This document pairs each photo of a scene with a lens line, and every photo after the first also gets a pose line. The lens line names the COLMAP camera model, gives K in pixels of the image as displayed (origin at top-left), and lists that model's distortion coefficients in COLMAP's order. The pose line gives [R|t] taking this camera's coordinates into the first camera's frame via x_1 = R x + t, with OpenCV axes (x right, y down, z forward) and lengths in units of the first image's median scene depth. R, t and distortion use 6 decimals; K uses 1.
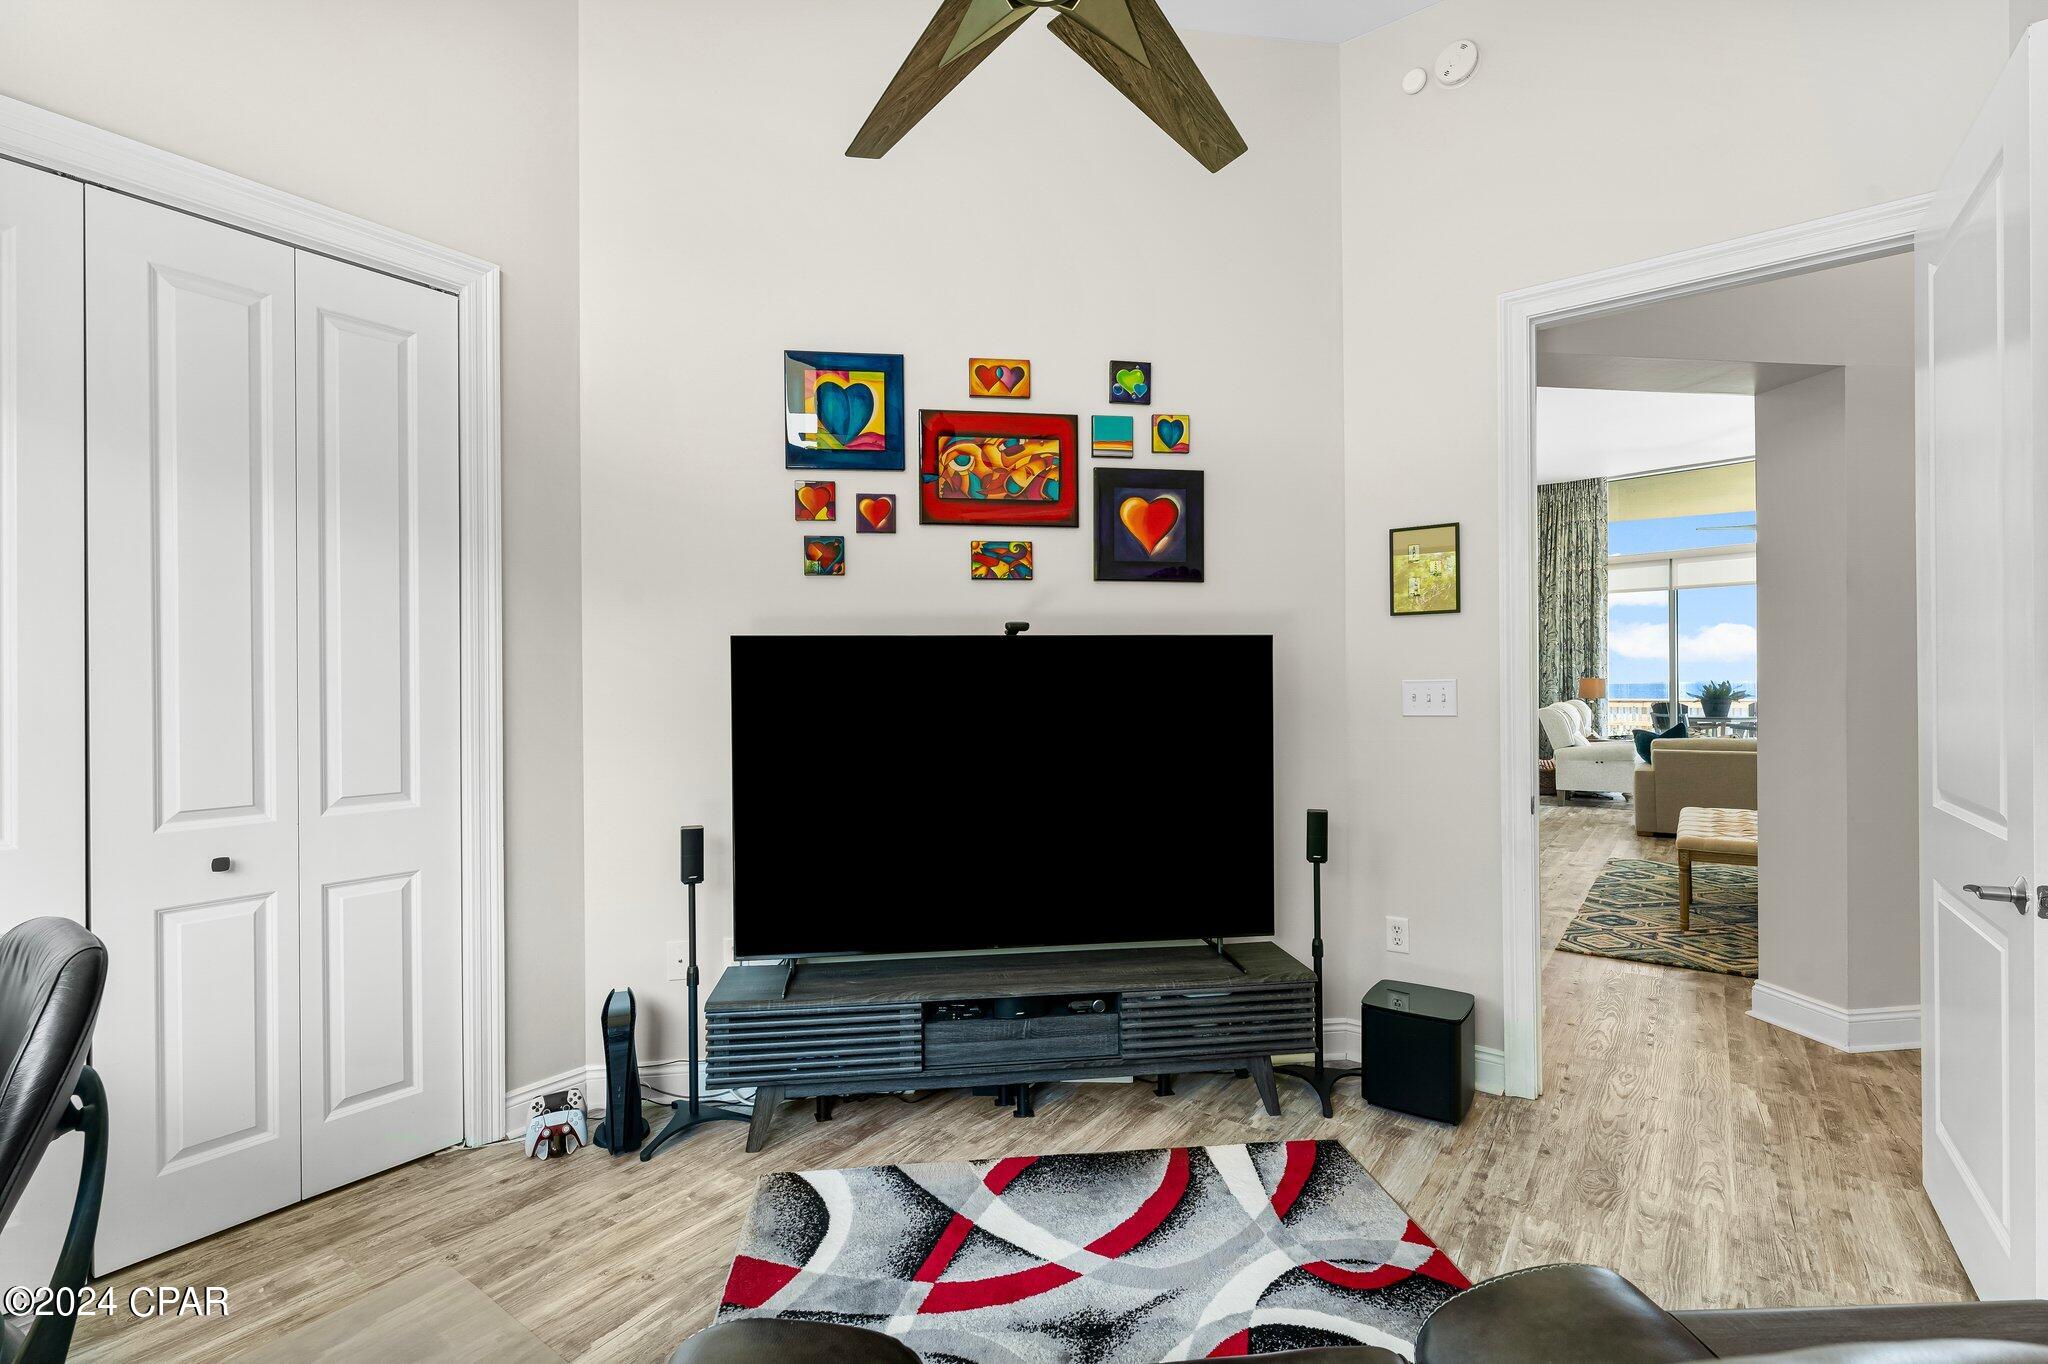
lens RADIAL K [[919.1, 0, 1024.0], [0, 919.1, 682.0], [0, 0, 1]] dist [0.000476, 0.000065]
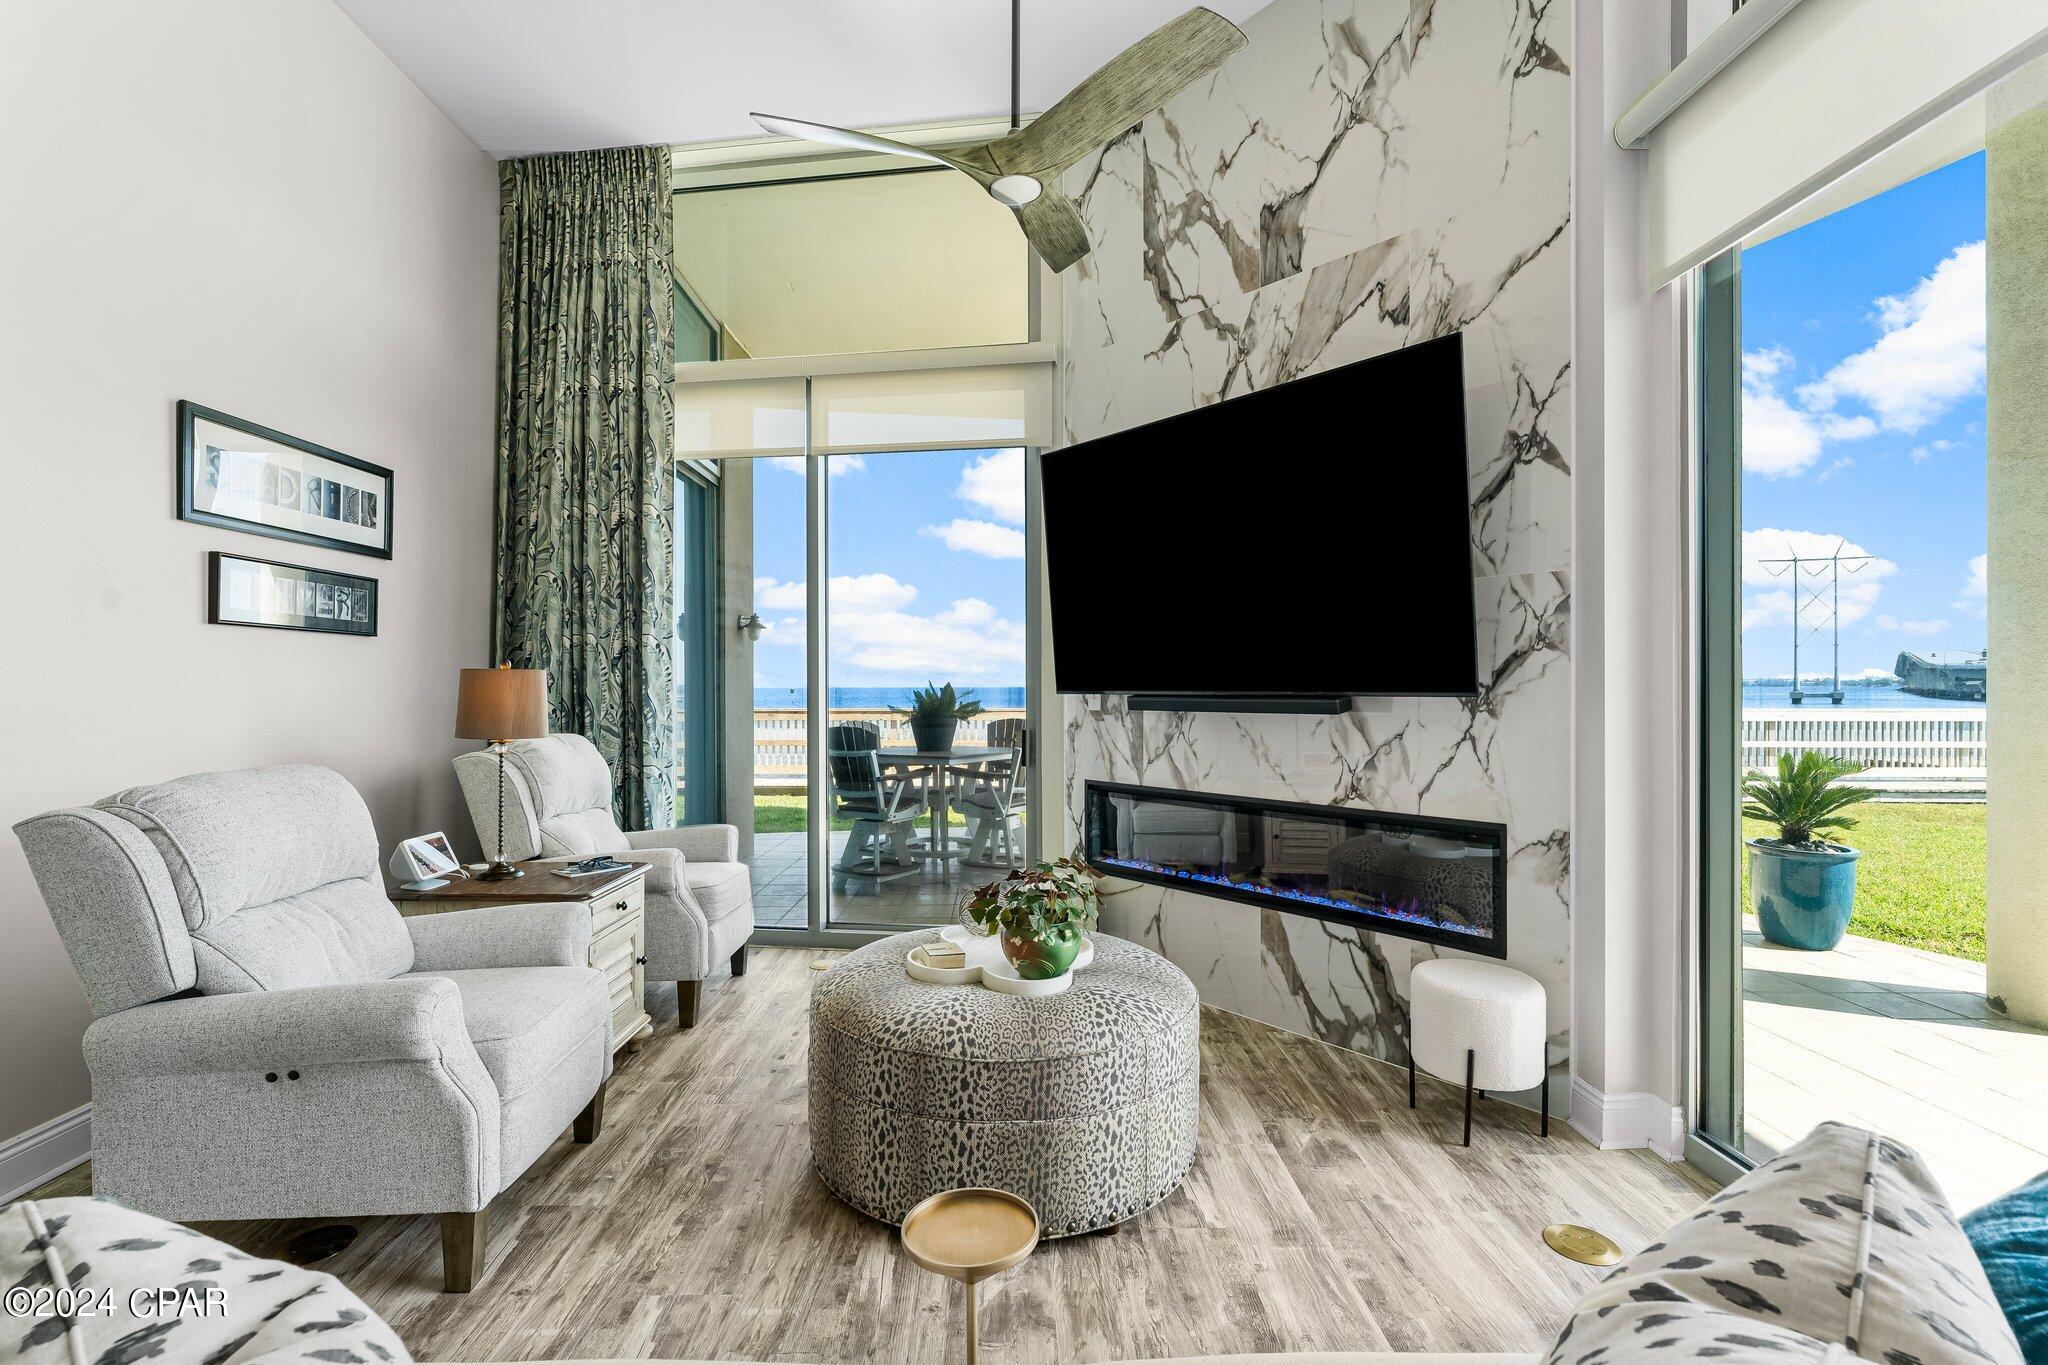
lens RADIAL K [[934.9, 0, 1010.5], [0, 934.9, 686.3], [0, 0, 1]] dist [-0.000755, -0.000127]
pose [[0.801758, 0.002066, 0.597646, 0.673771], [-0.003774, 0.999992, 0.001607, 0.000235], [-0.597637, -0.003543, 0.801759, 0.785389]]
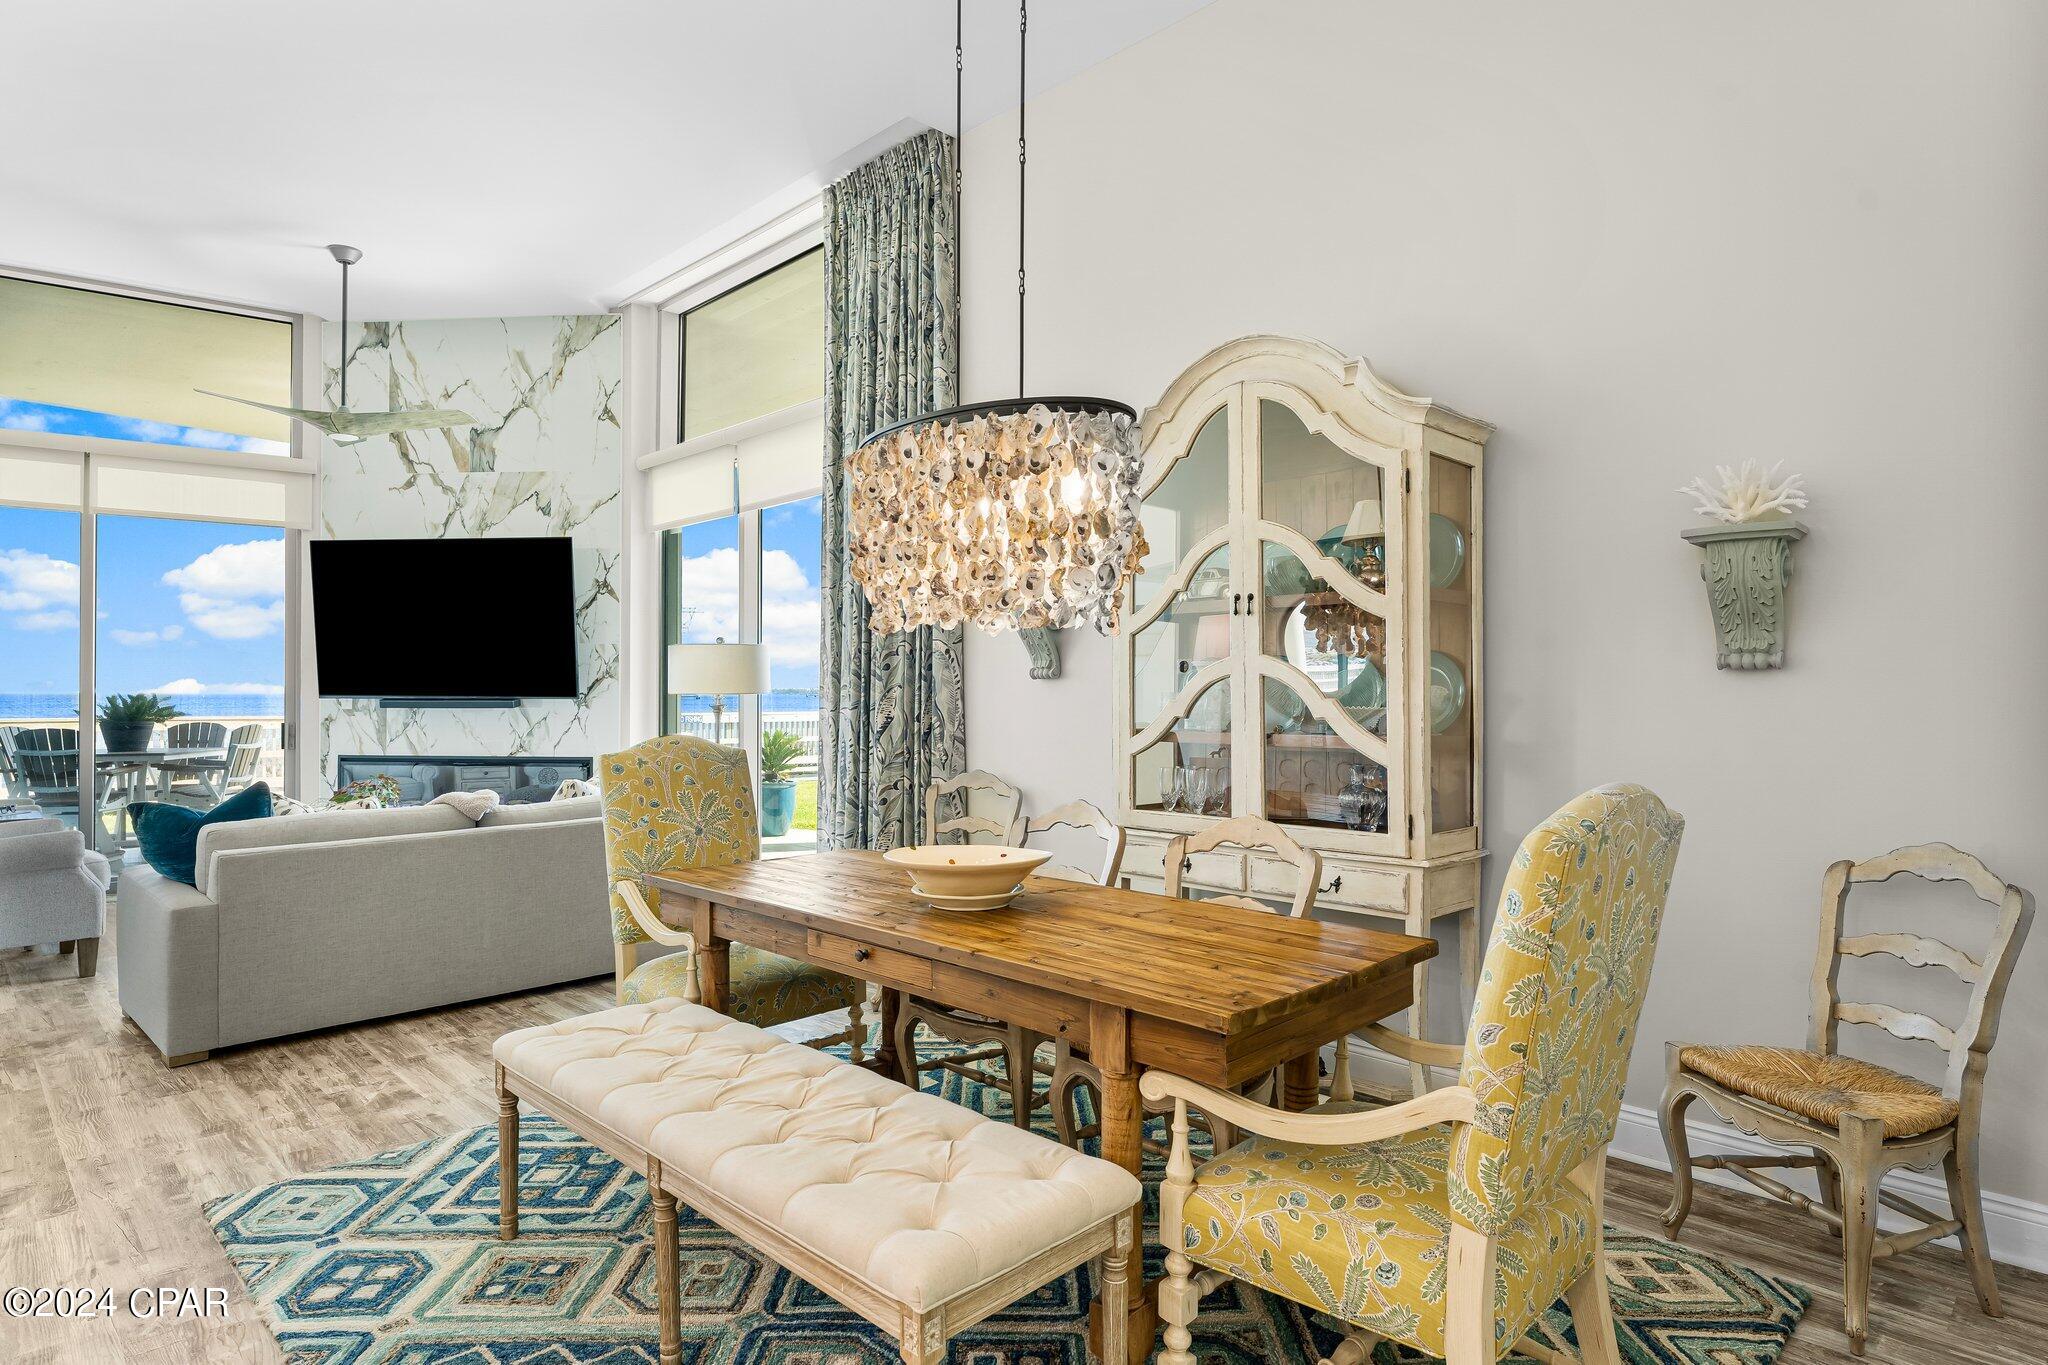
lens RADIAL K [[1110.5, 0, 1020.7], [0, 1110.5, 687.3], [0, 0, 1]] dist [-0.002865, 0.000034]
pose [[0.152305, 0.011069, 0.988272, 0.215969], [-0.006854, 0.999925, -0.010143, 0.001305], [-0.988310, -0.005229, 0.152370, 0.489581]]
